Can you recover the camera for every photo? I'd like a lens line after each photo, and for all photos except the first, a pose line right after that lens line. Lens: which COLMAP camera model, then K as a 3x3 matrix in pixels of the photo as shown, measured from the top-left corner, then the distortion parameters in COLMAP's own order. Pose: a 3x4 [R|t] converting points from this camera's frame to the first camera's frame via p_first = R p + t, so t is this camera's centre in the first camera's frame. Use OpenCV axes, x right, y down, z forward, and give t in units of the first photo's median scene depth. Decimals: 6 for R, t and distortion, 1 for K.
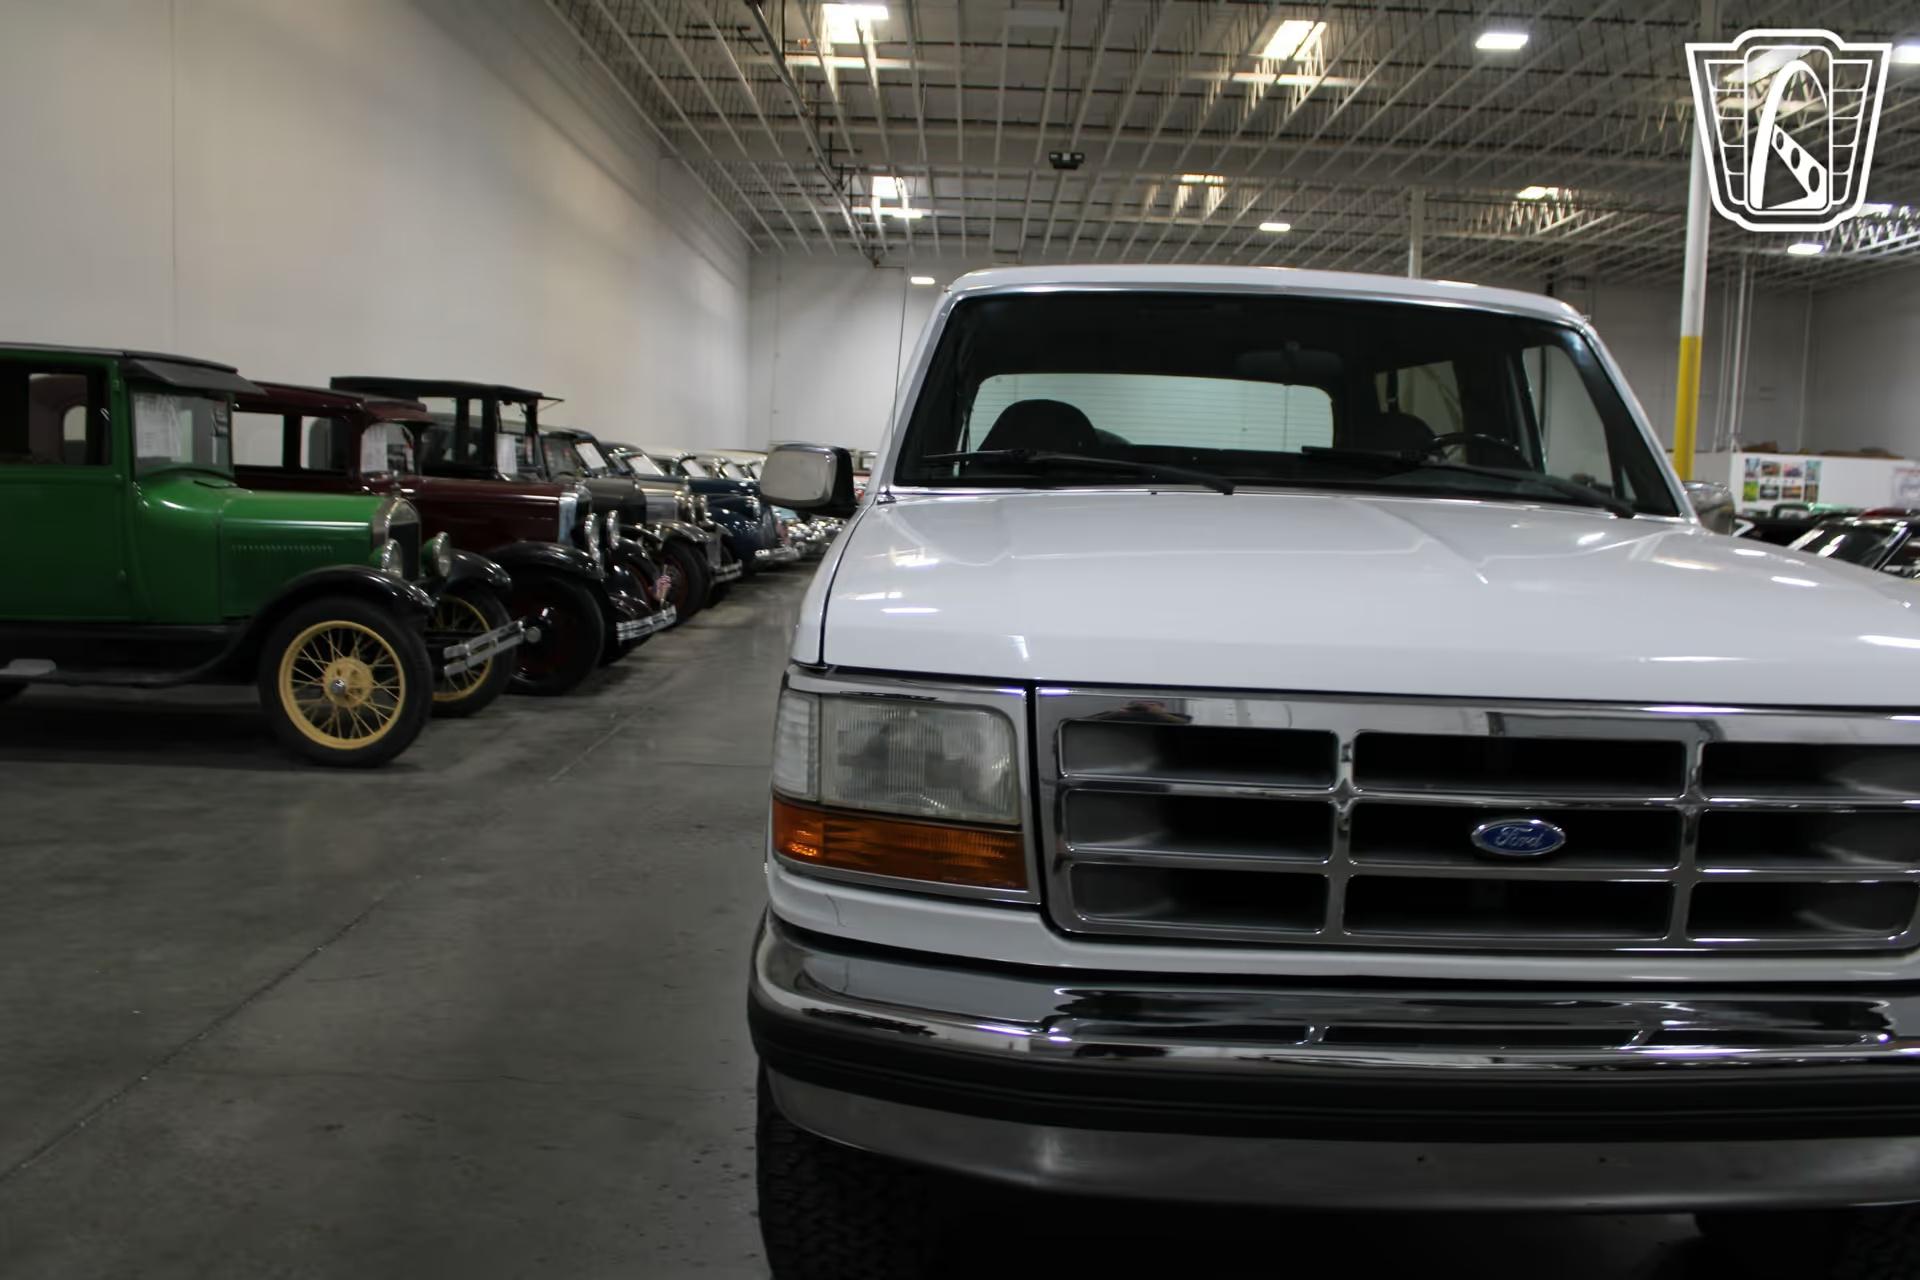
lens RADIAL K [[1641.5, 0, 968.1], [0, 1641.5, 646.1], [0, 0, 1]] dist [-0.162805, 0.153376]
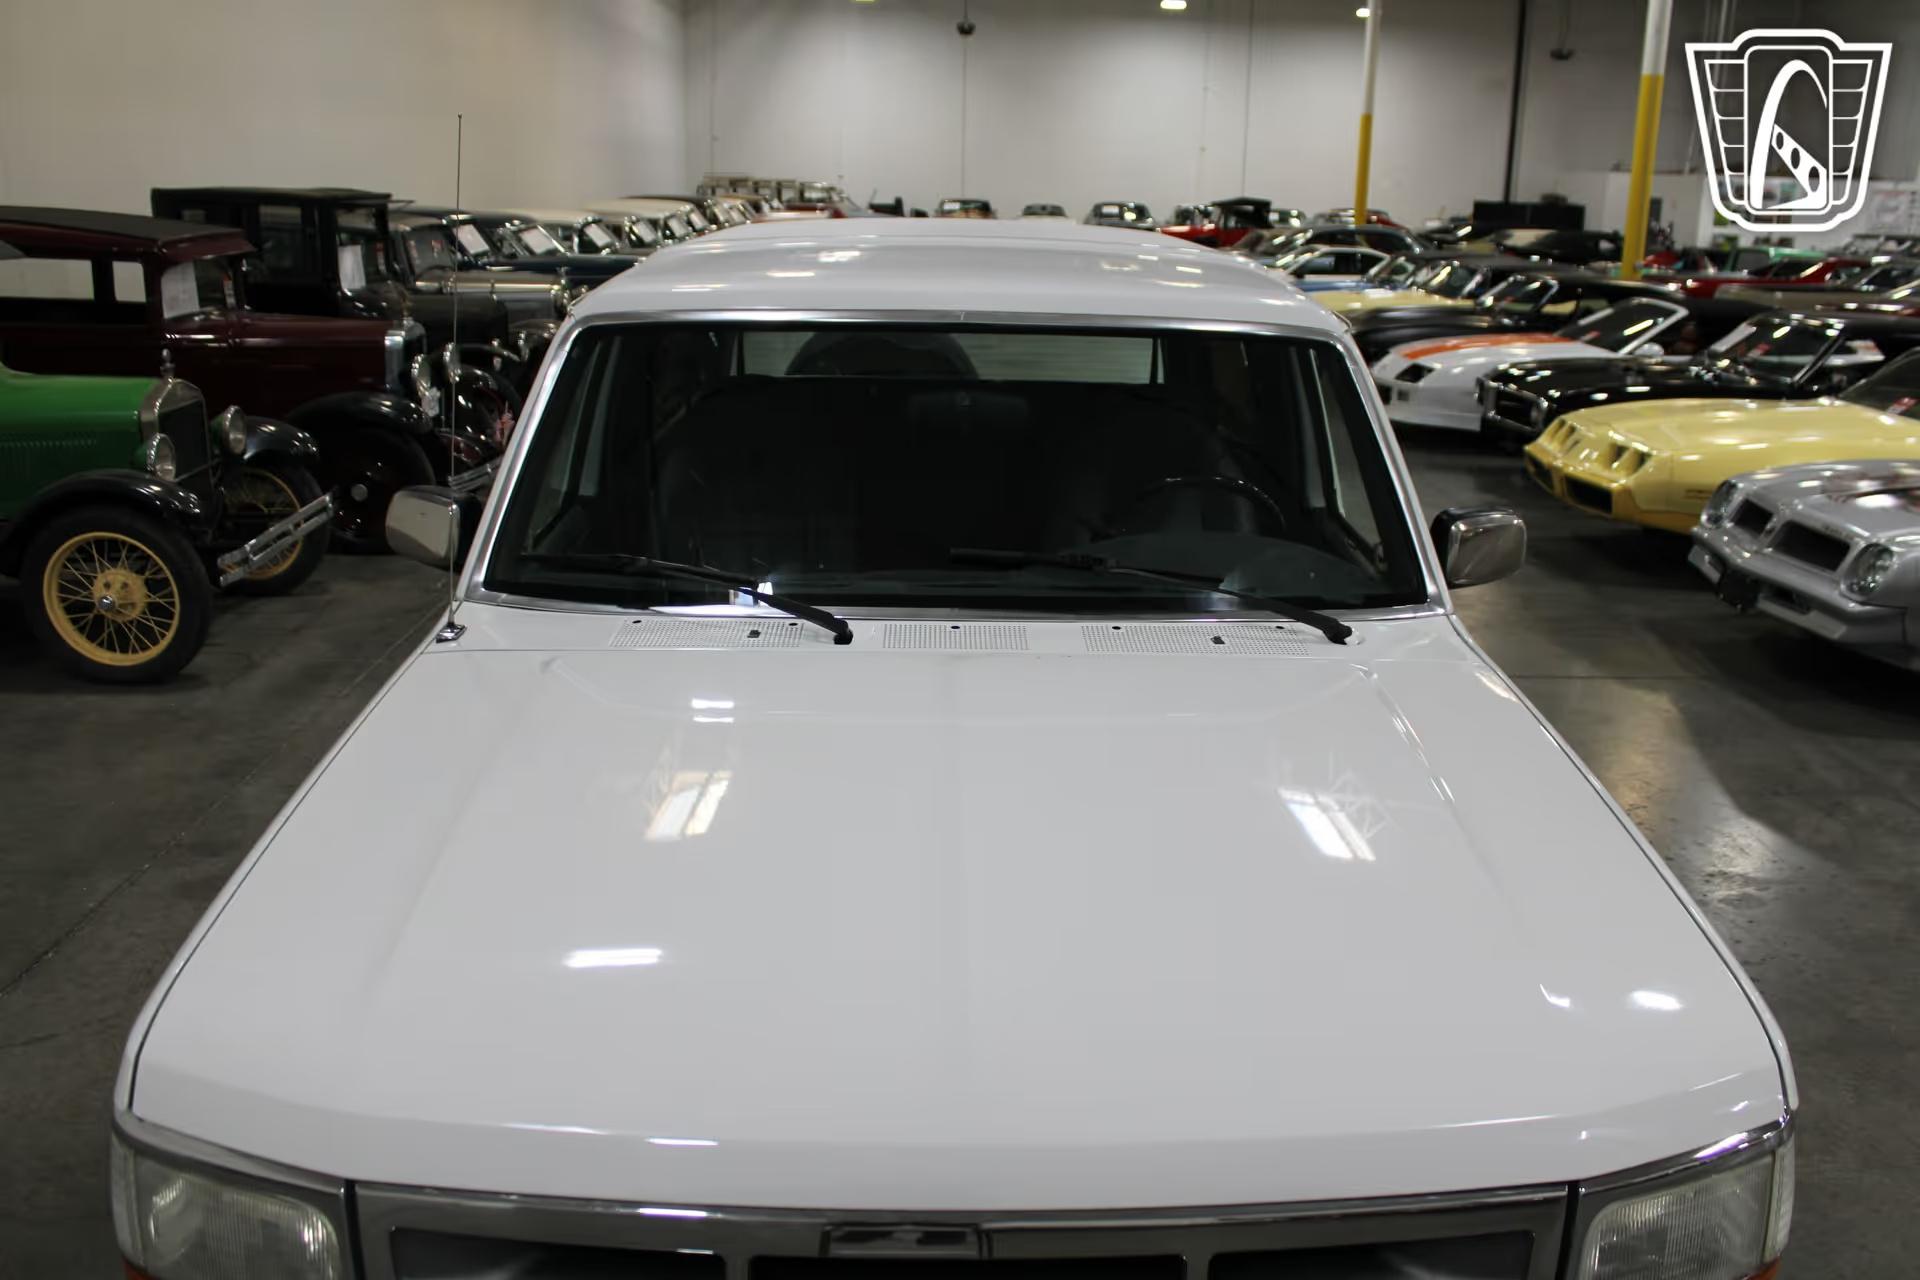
lens RADIAL K [[1641.5, 0, 968.1], [0, 1641.5, 646.1], [0, 0, 1]] dist [-0.162805, 0.153376]
pose [[0.999730, -0.018681, 0.013835, 0.063514], [0.015973, 0.984433, 0.175035, -0.068788], [-0.016890, -0.174767, 0.984465, 0.053730]]
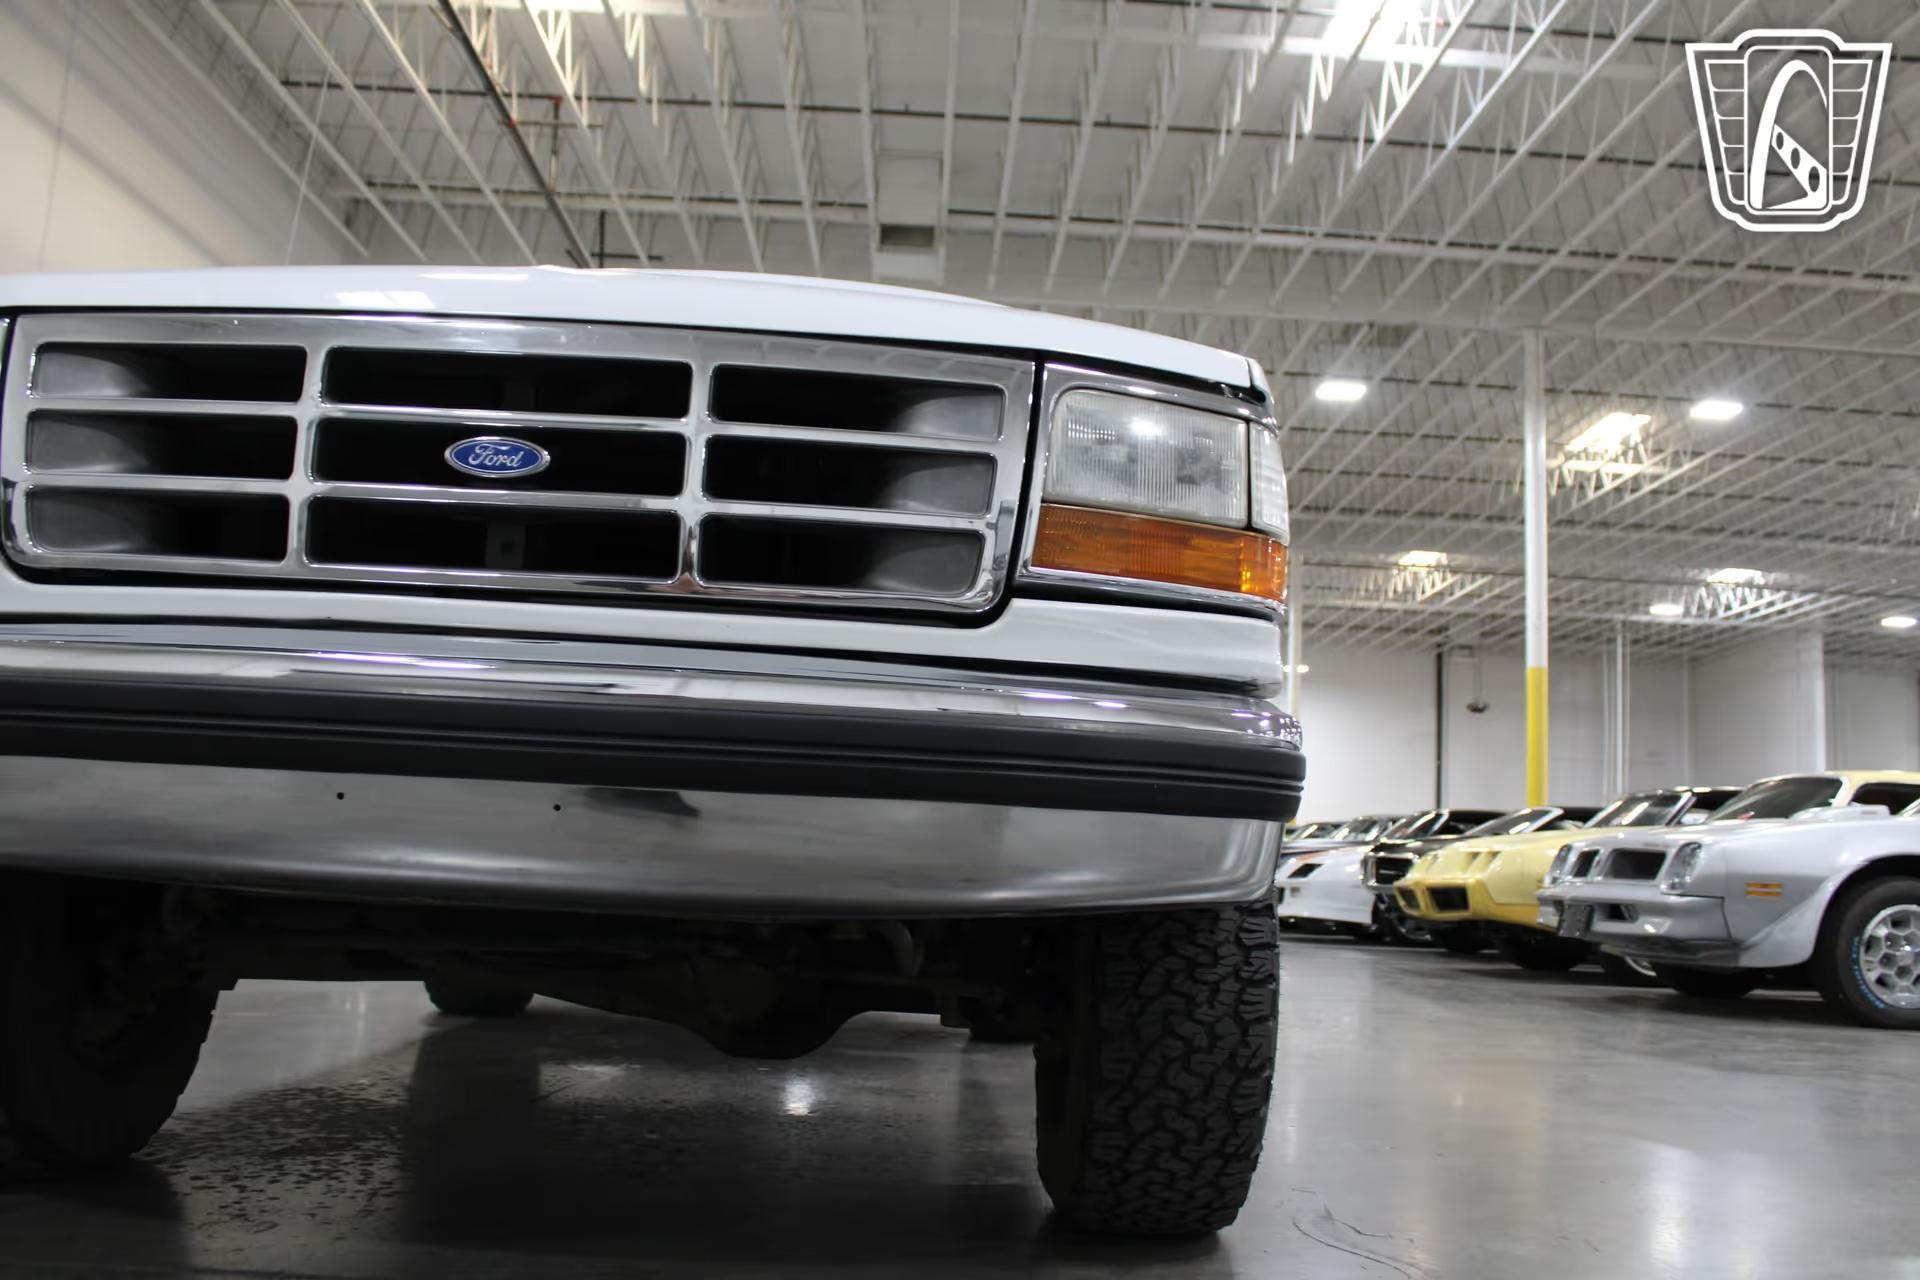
lens RADIAL K [[1633.3, 0, 969.5], [0, 1633.3, 645.3], [0, 0, 1]] dist [-0.156682, 0.142275]
pose [[0.999148, 0.016090, 0.038013, 0.107851], [-0.006585, 0.971239, -0.238016, 0.081651], [-0.040749, 0.237563, 0.970517, 0.025471]]
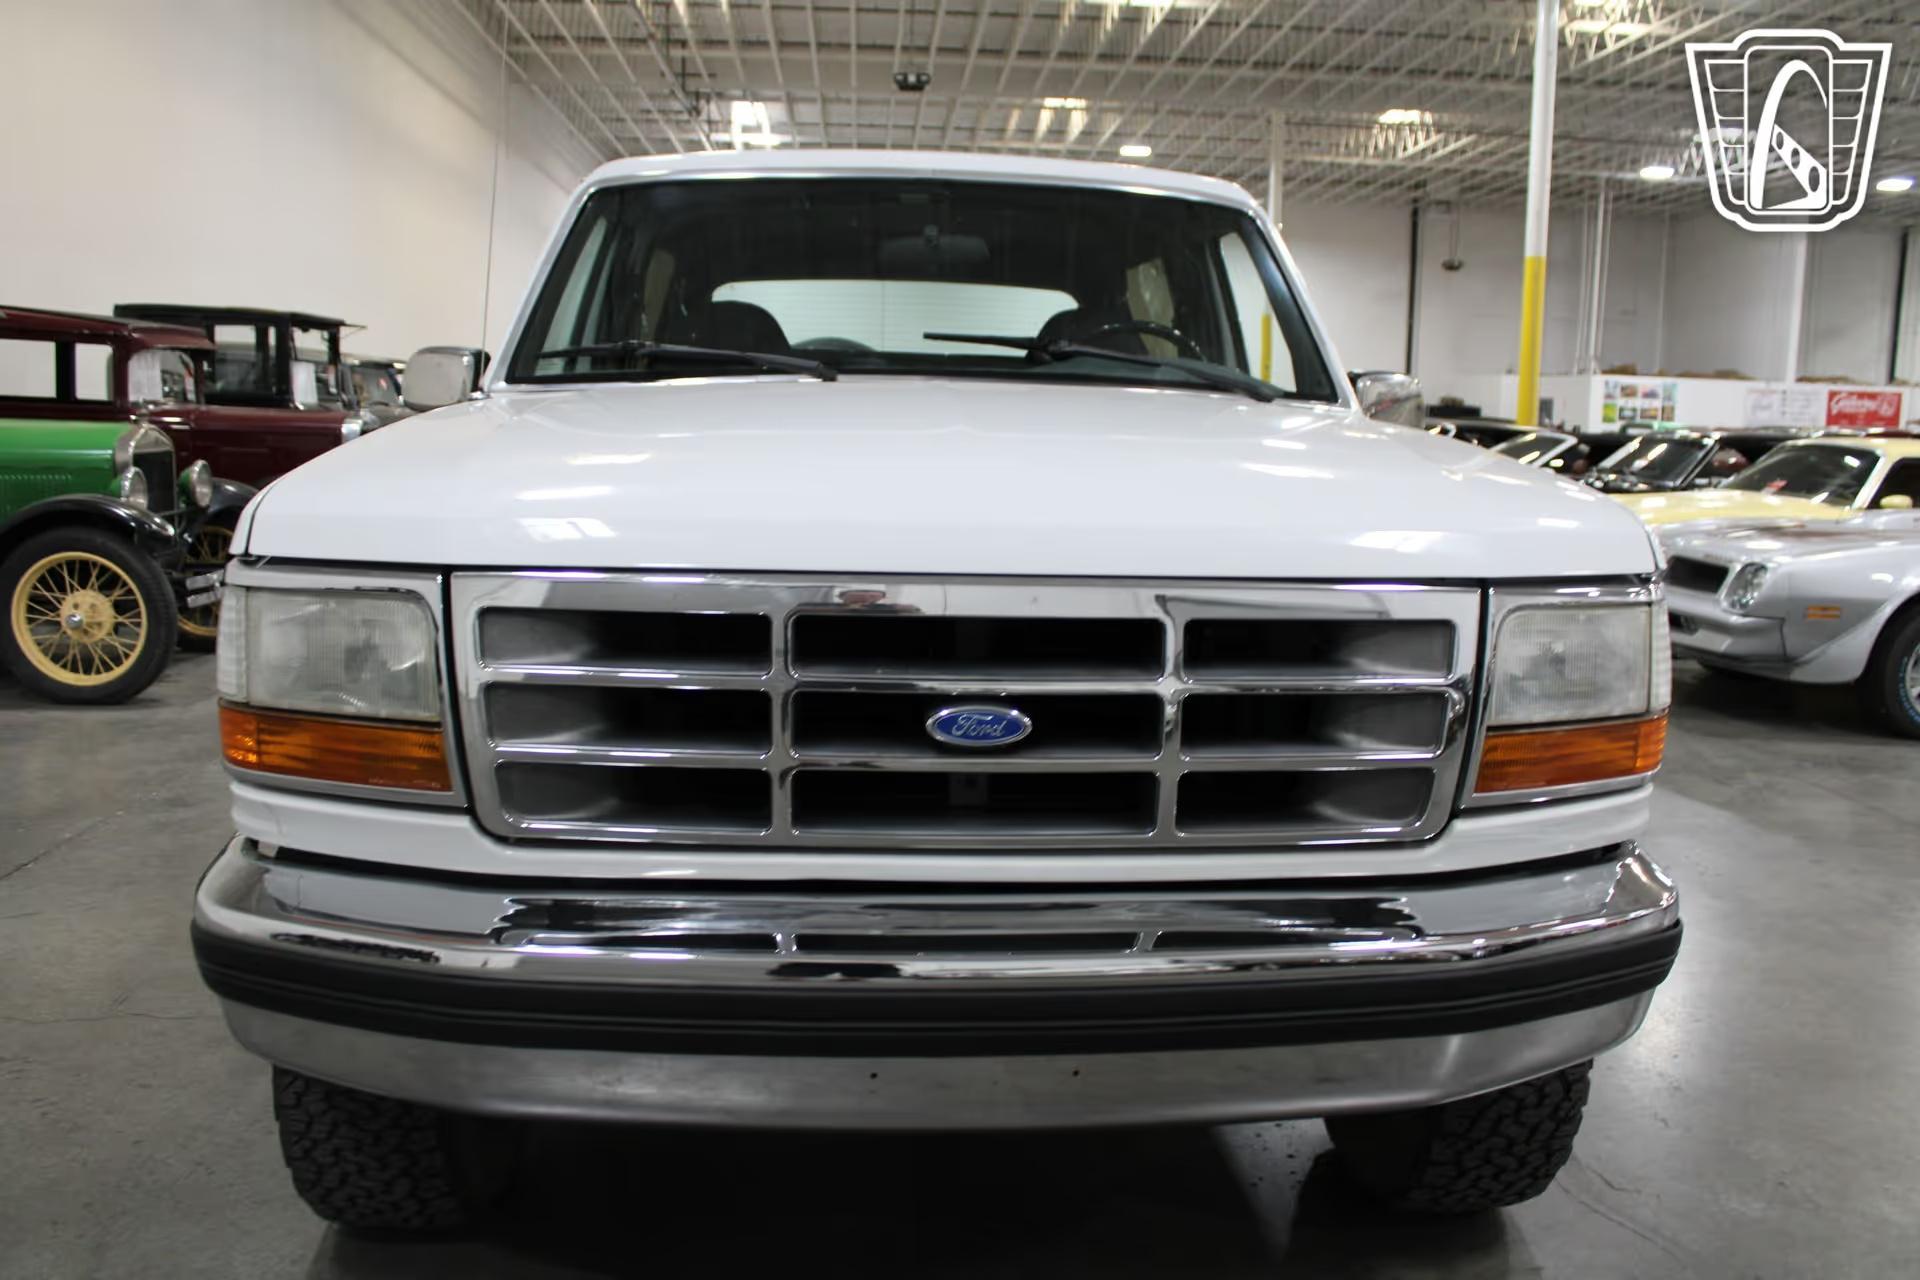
lens RADIAL K [[1641.5, 0, 968.1], [0, 1641.5, 646.1], [0, 0, 1]] dist [-0.162805, 0.153376]
pose [[0.997569, -0.019650, 0.066863, 0.051626], [0.016886, 0.998989, 0.041652, 0.006466], [-0.067614, -0.040422, 0.996892, 0.013392]]
